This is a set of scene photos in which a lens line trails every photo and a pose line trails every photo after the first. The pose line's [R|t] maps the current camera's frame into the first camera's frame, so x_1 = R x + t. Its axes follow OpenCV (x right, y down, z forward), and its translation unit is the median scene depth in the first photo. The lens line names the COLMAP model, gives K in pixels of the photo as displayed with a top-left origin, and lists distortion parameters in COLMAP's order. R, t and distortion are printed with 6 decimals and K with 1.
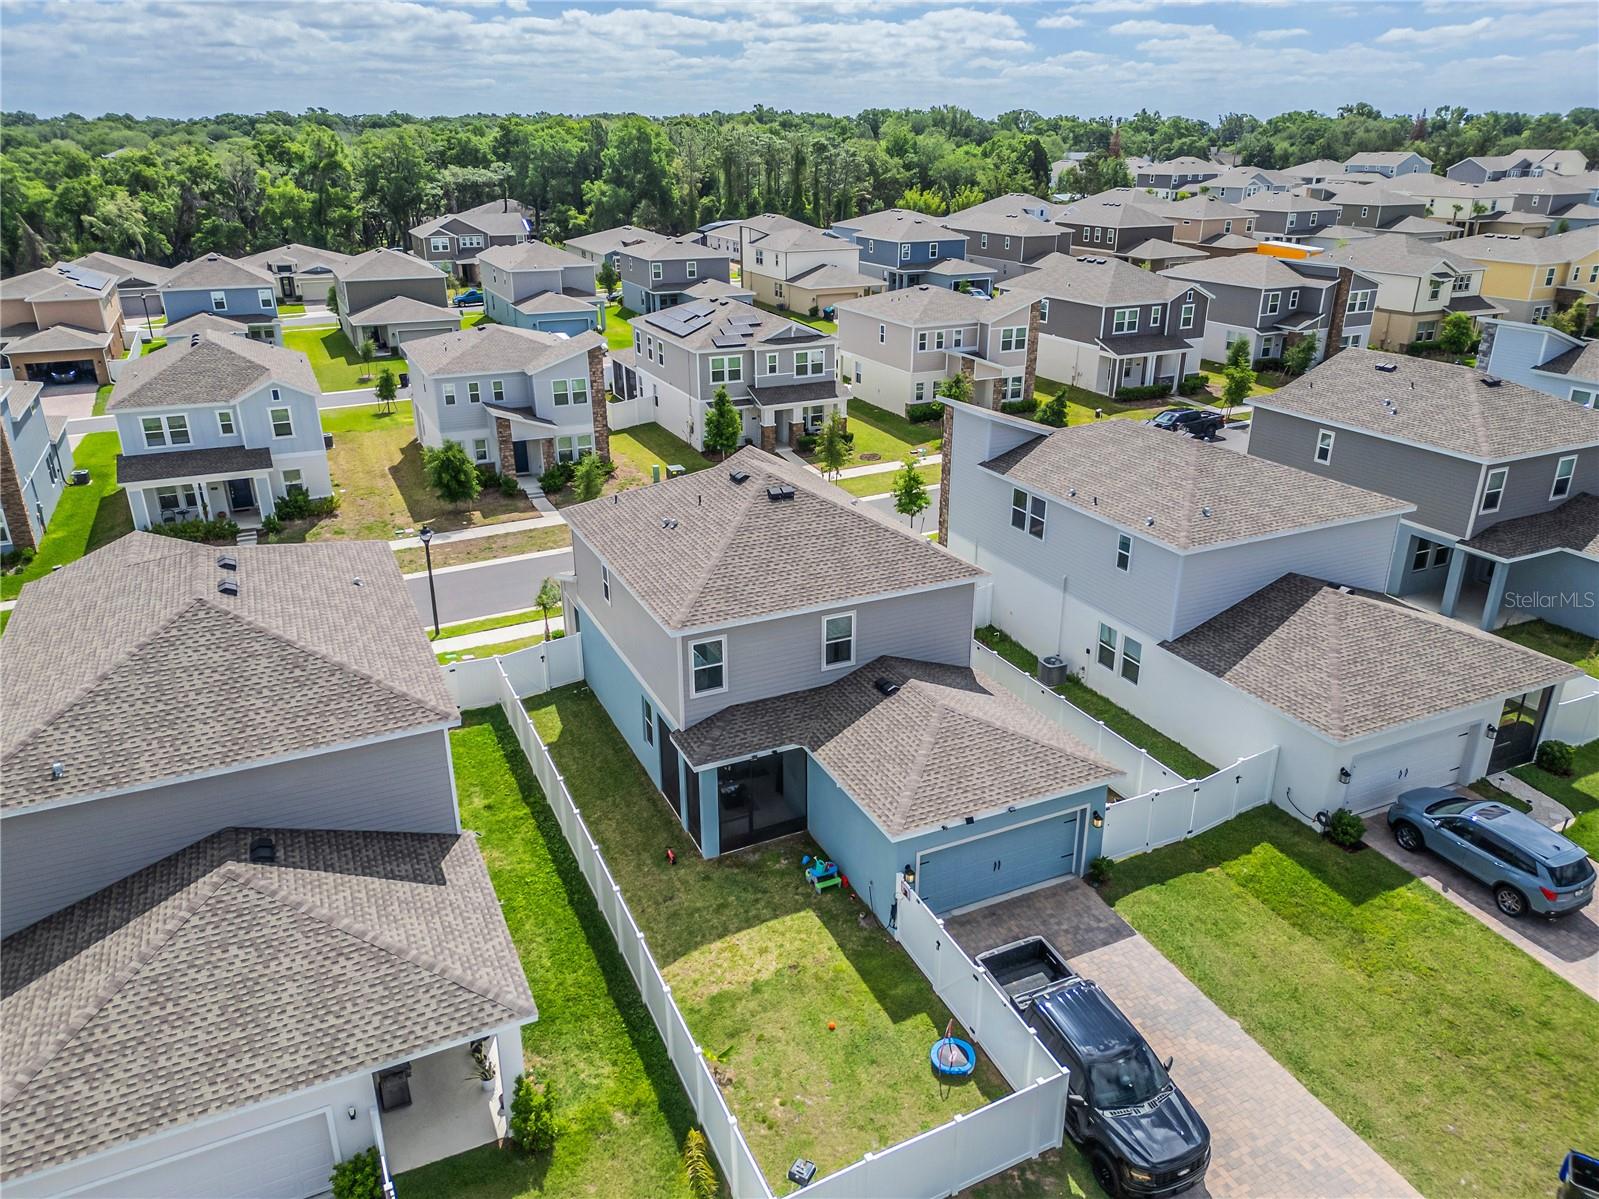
lens RADIAL K [[1130.8, 0, 811.0], [0, 1130.8, 600.5], [0, 0, 1]] dist [0.083626, -0.081207]
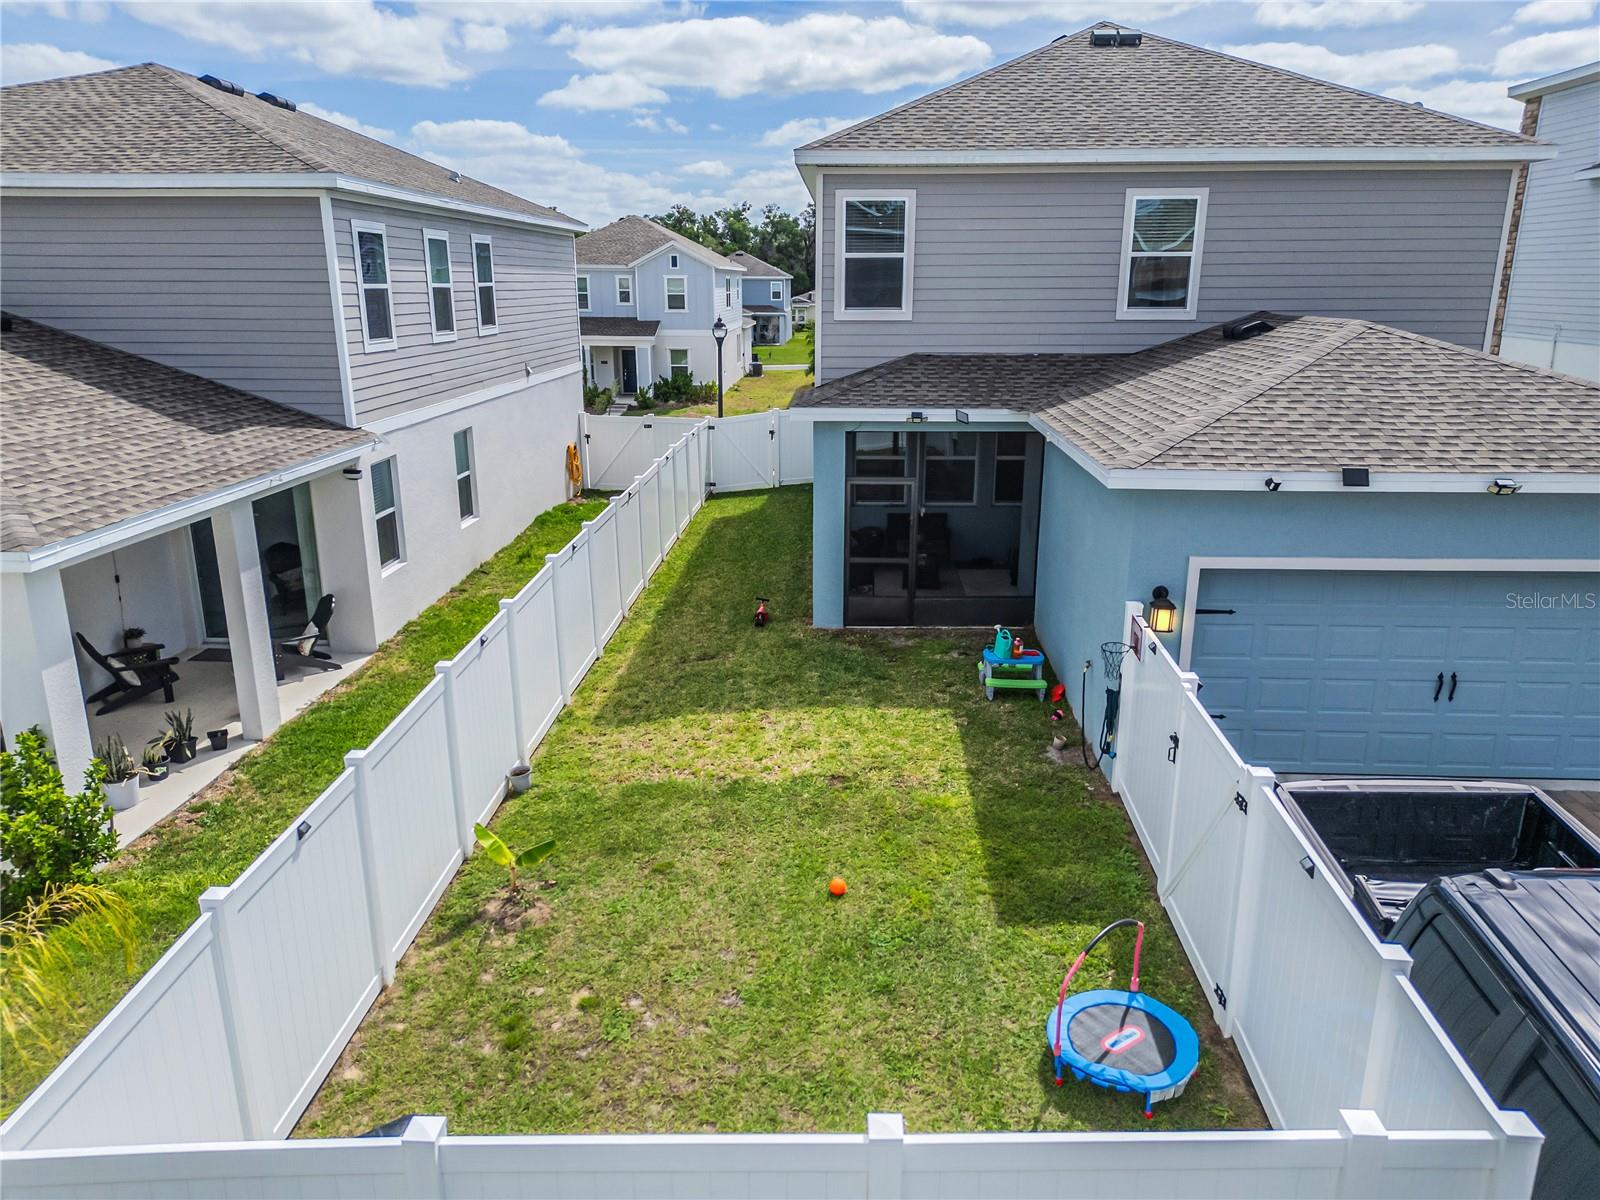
lens RADIAL K [[1131.5, 0, 811.5], [0, 1131.5, 601.0], [0, 0, 1]] dist [0.083626, -0.081207]
pose [[0.885375, 0.127522, -0.447045, 0.140785], [-0.177149, 0.981632, -0.070829, 0.262027], [0.429801, 0.141904, 0.891703, 0.554715]]
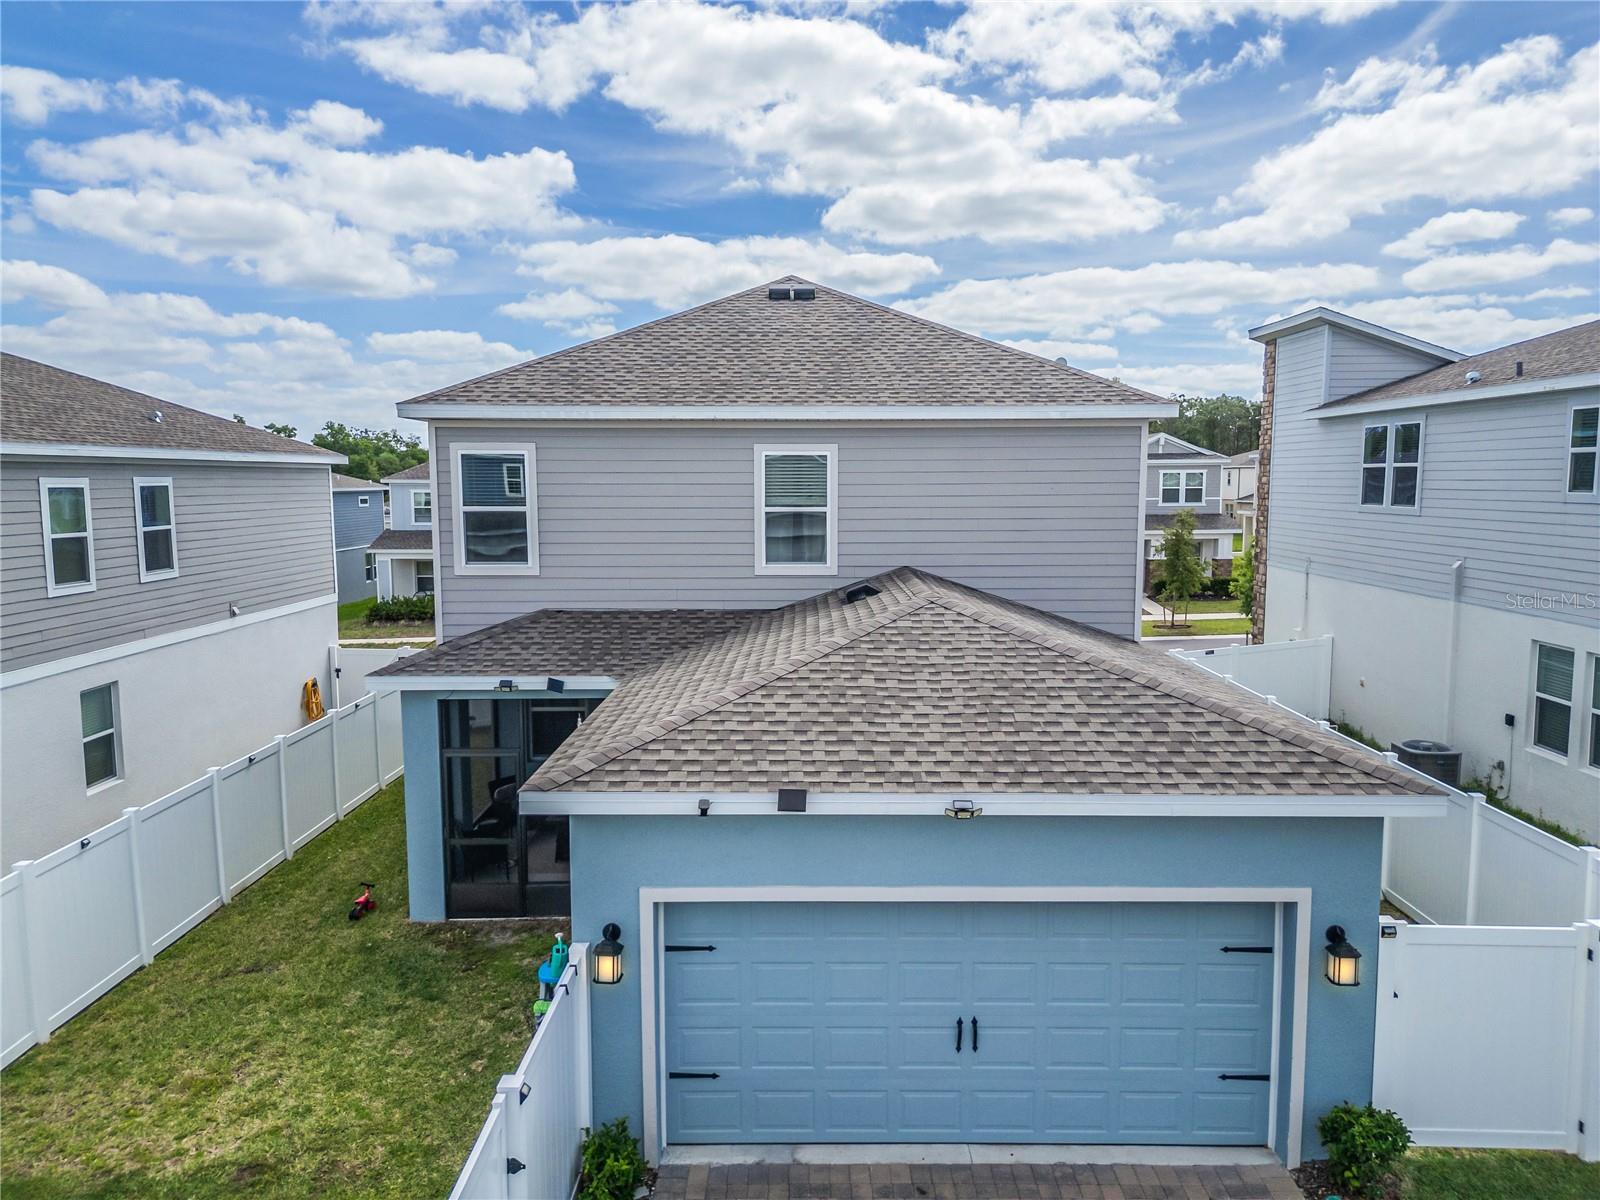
lens RADIAL K [[1118.9, 0, 808.9], [0, 1118.9, 605.8], [0, 0, 1]] dist [0.084490, -0.079994]
pose [[0.901786, 0.045383, -0.429793, 0.246976], [-0.160479, 0.958533, -0.235501, 0.194785], [0.401283, 0.281344, 0.871675, 0.657559]]
